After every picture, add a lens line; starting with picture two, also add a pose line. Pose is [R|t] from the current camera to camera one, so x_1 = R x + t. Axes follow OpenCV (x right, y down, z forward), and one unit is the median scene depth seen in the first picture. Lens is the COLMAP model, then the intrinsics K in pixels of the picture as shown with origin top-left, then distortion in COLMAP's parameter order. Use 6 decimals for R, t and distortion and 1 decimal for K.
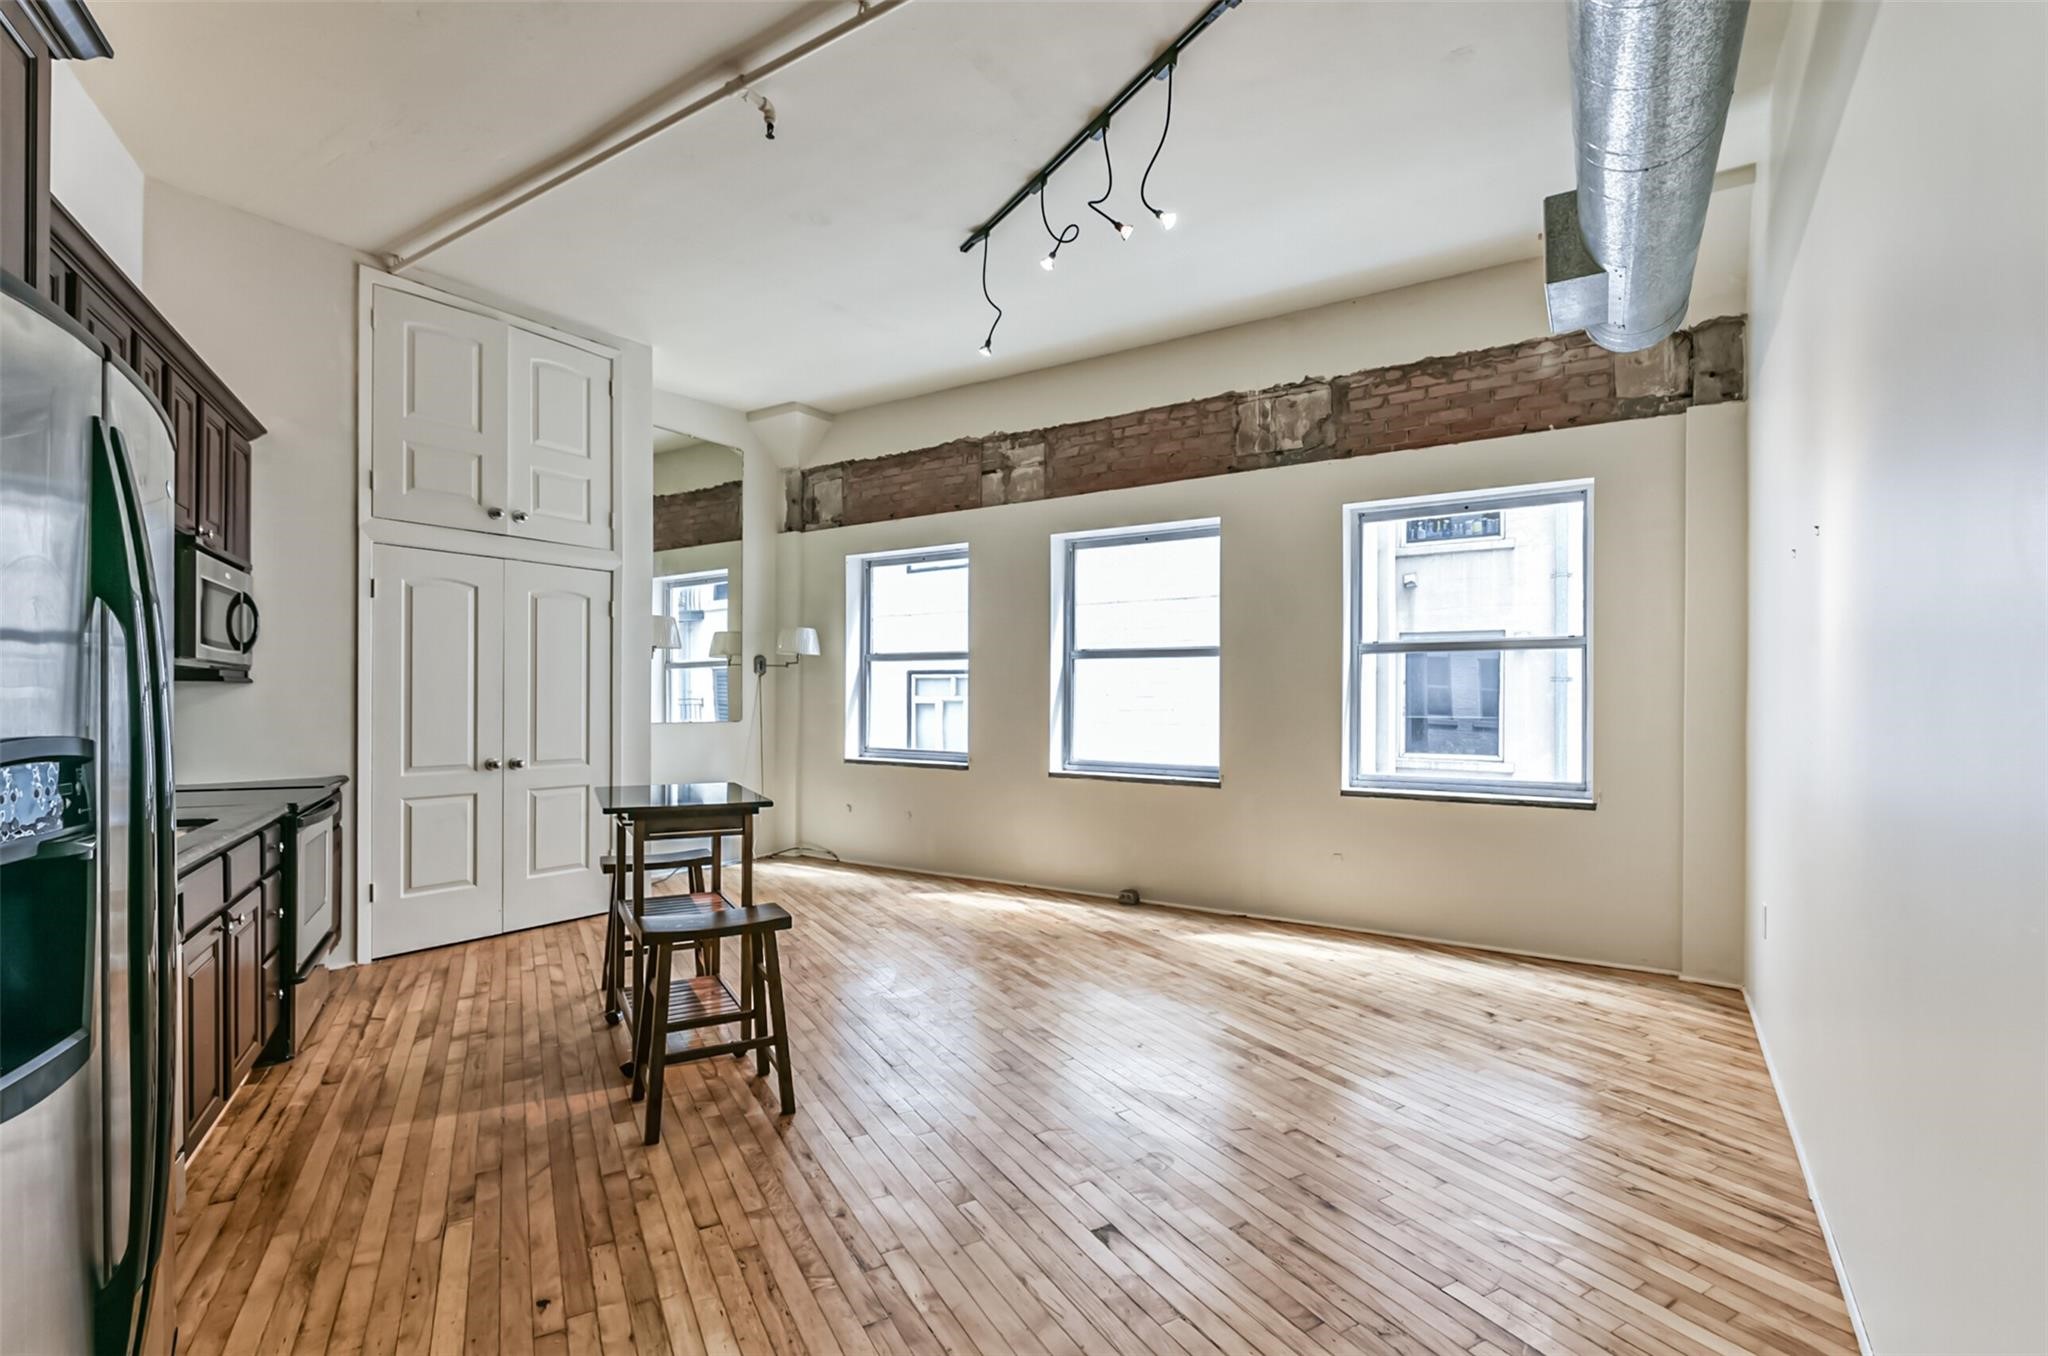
lens RADIAL K [[929.5, 0, 1034.5], [0, 929.5, 703.7], [0, 0, 1]] dist [-0.006359, -0.000492]
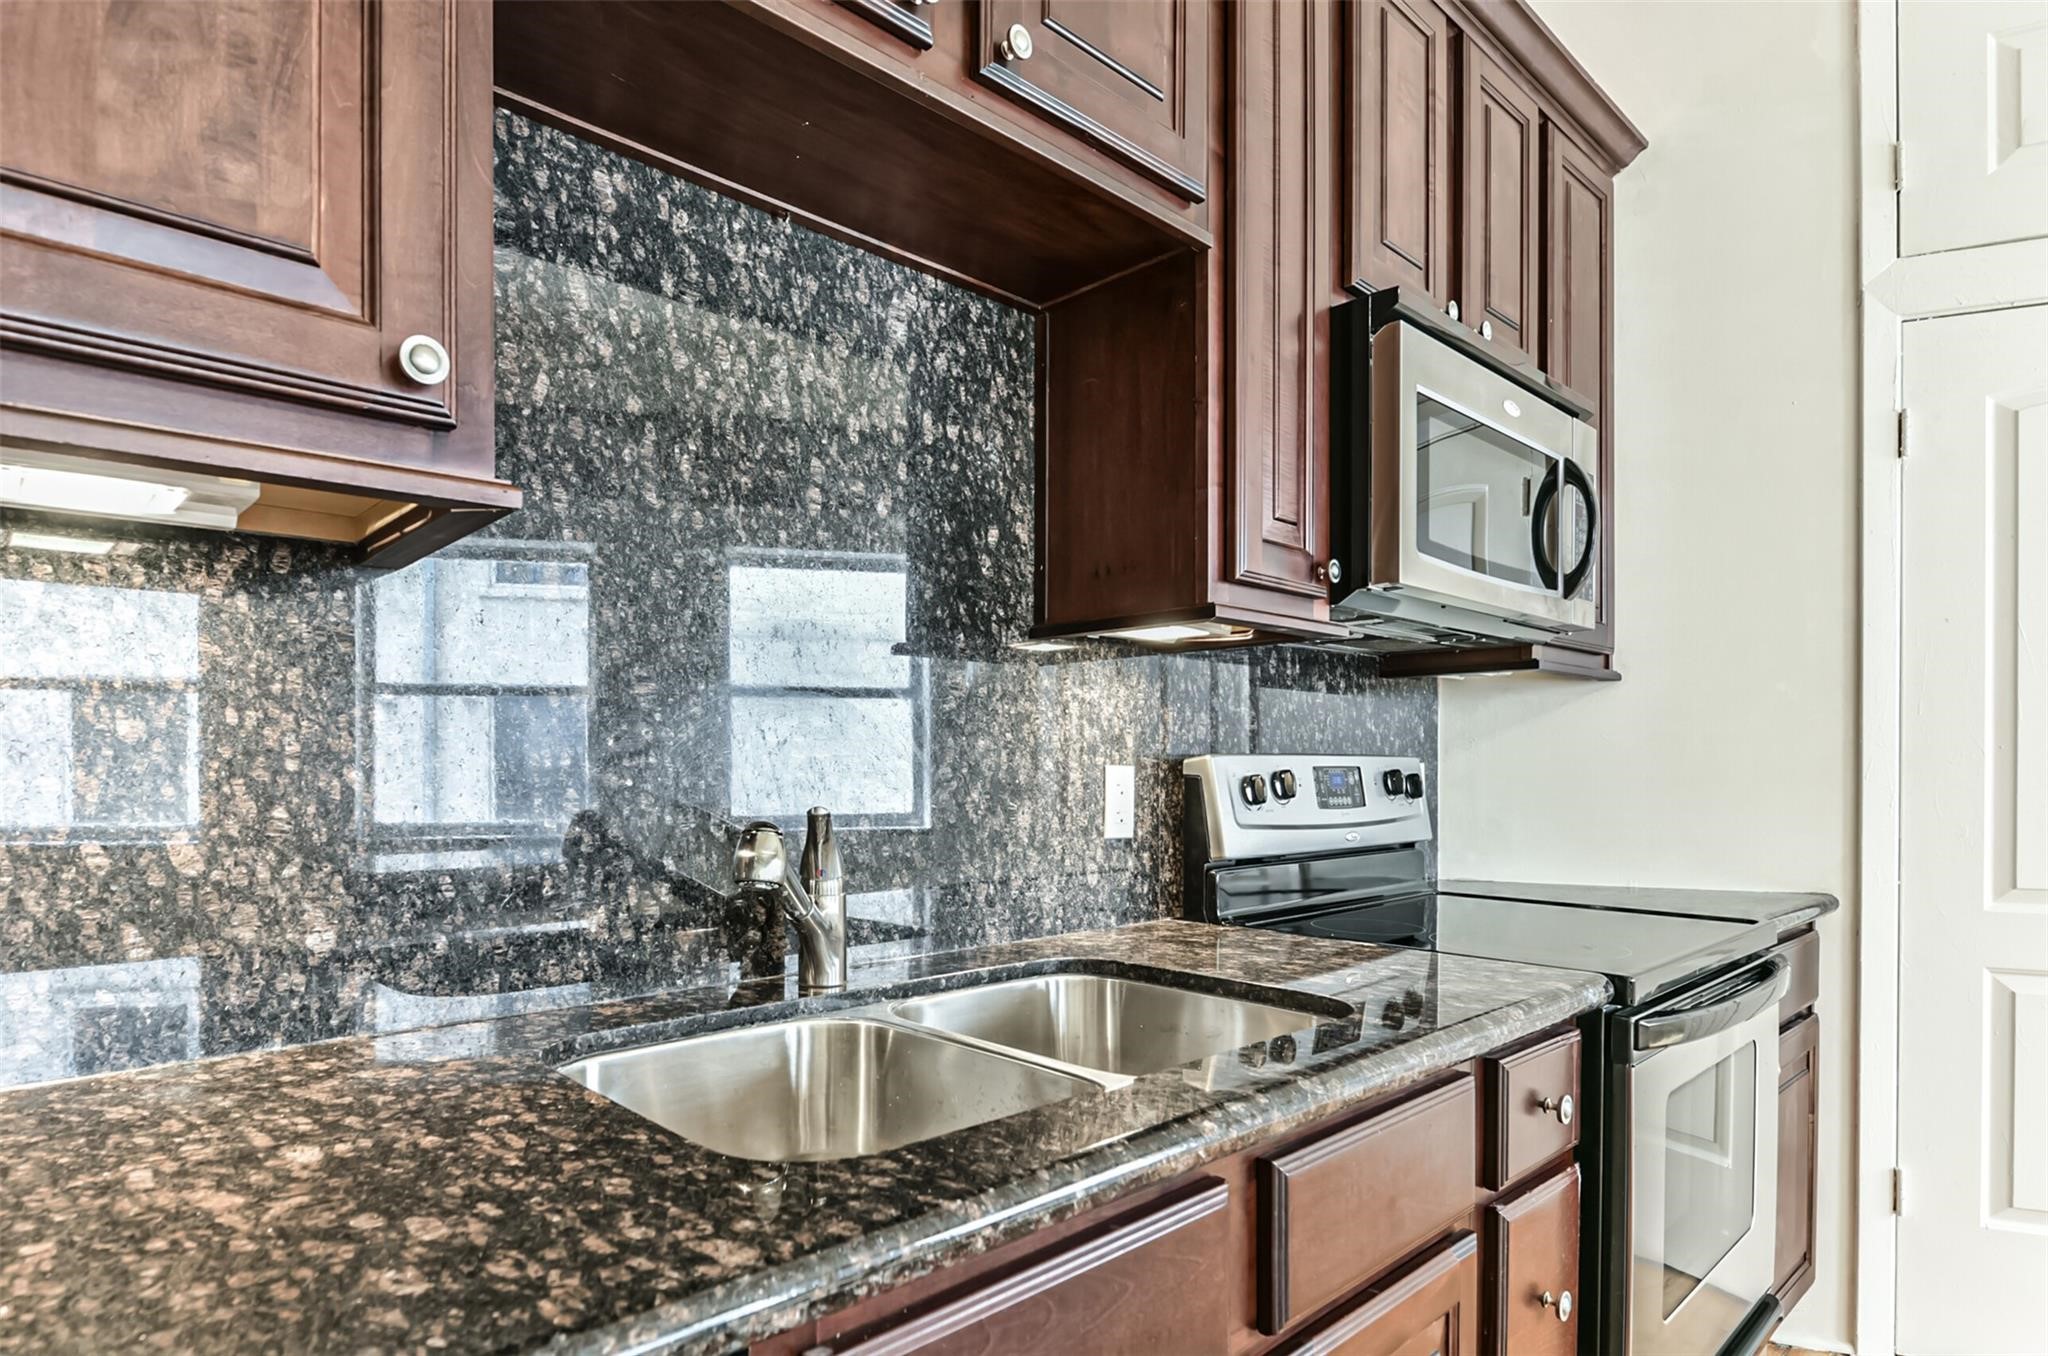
lens RADIAL K [[1120.3, 0, 882.2], [0, 1120.3, 760.4], [0, 0, 1]] dist [-0.002452, -0.000637]
pose [[0.190751, -0.005848, -0.981621, -0.294906], [-0.006828, 0.999950, -0.007284, 0.021215], [0.981615, 0.008092, 0.190702, 0.432240]]
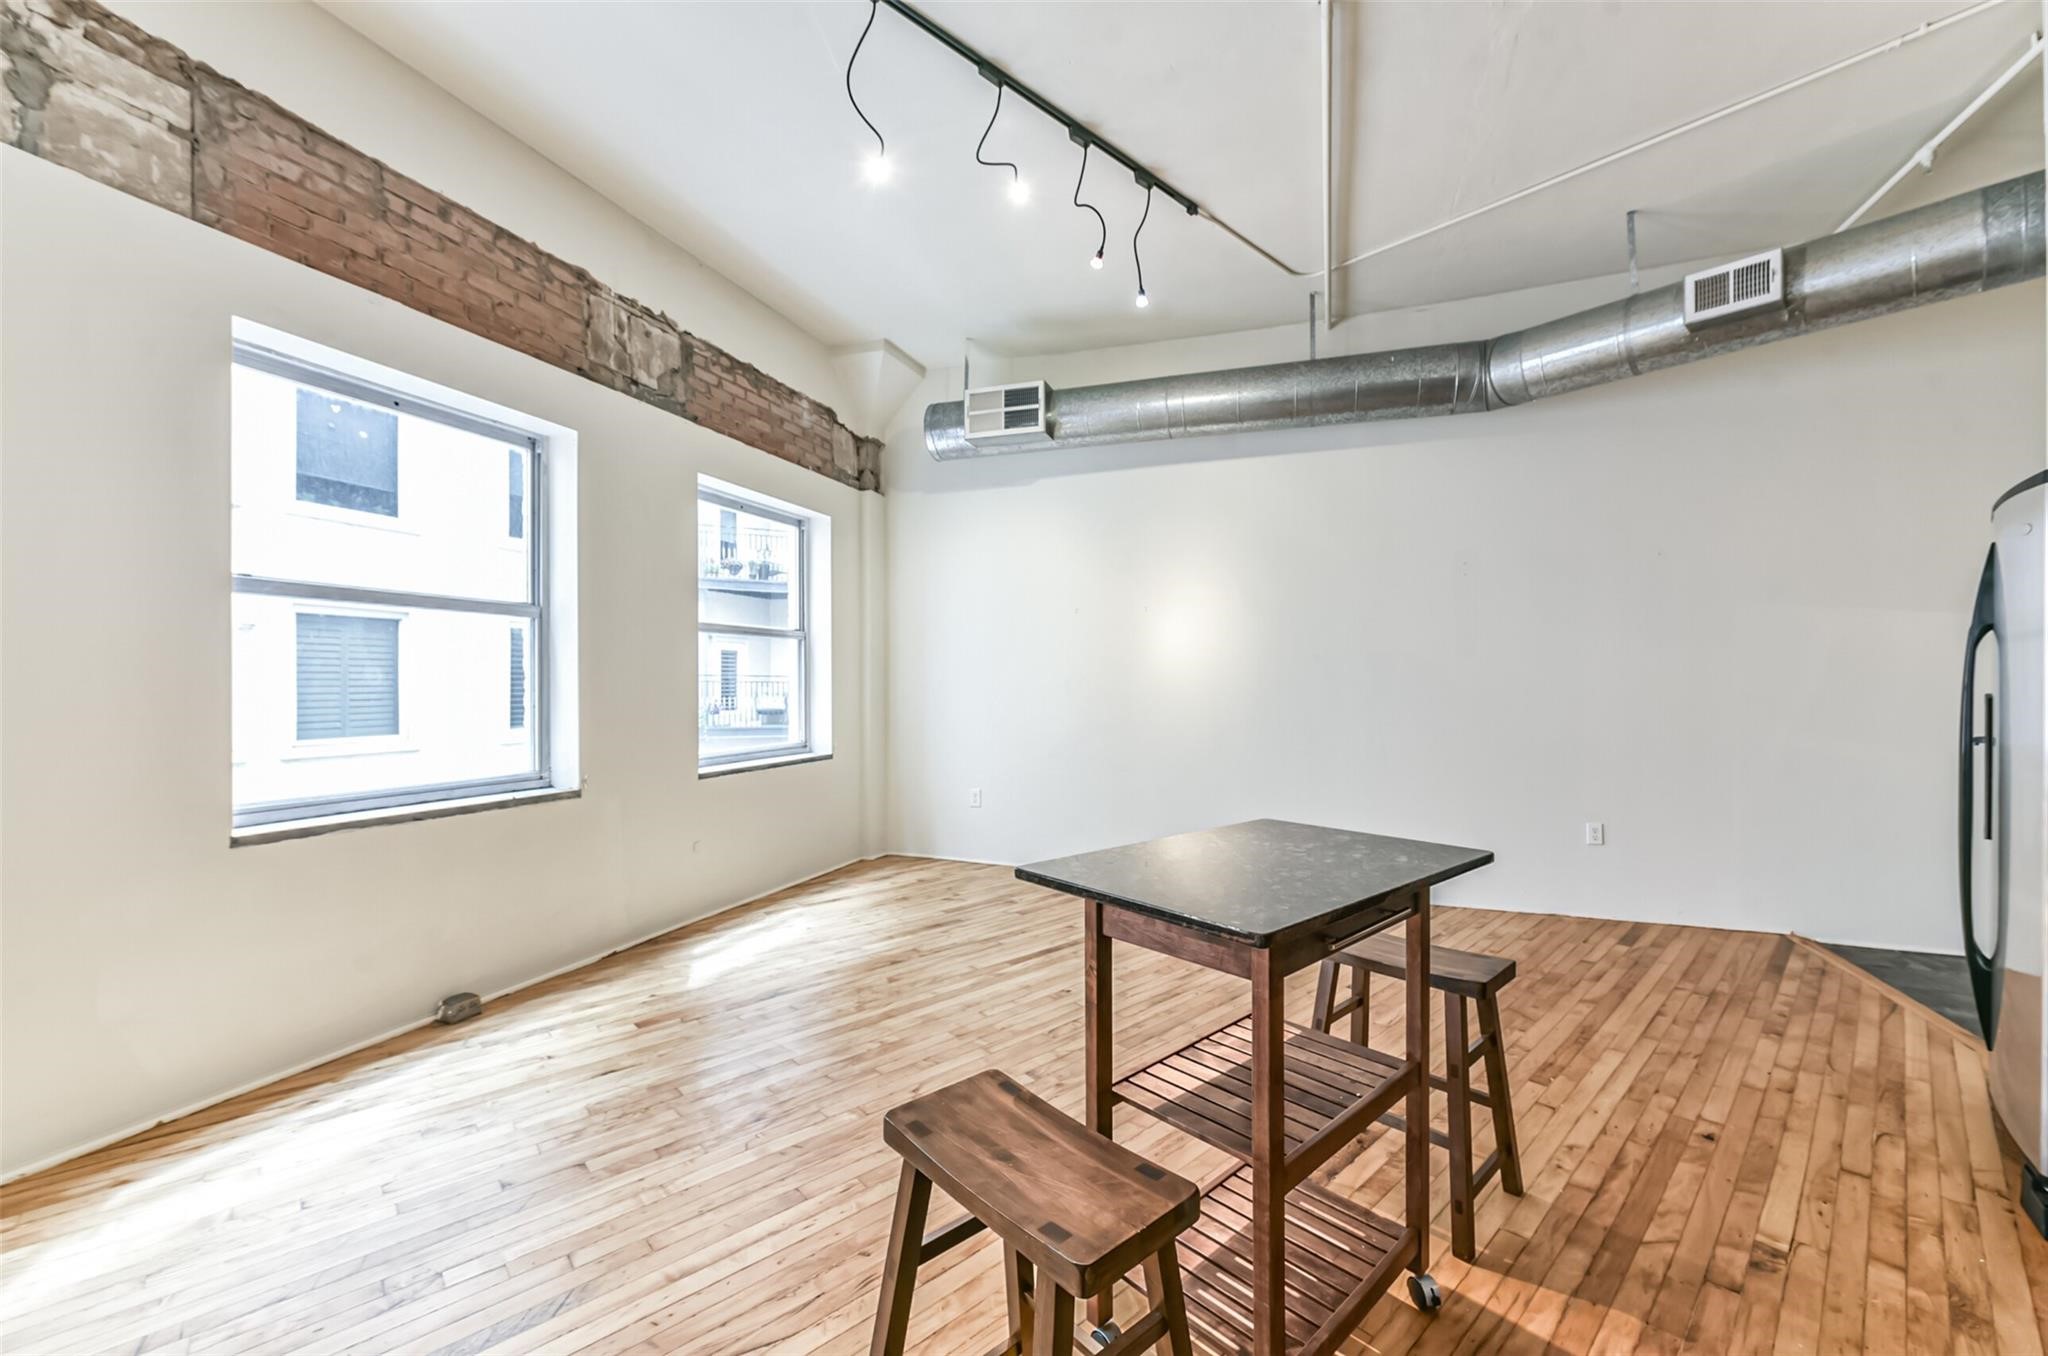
lens RADIAL K [[810.1, 0, 1039.4], [0, 810.1, 679.4], [0, 0, 1]] dist [-0.004026, -0.000577]
pose [[-0.238842, -0.001907, 0.971057, -0.568904], [0.003339, 0.999991, 0.002785, -0.004227], [-0.971053, 0.003908, -0.238833, 0.881720]]
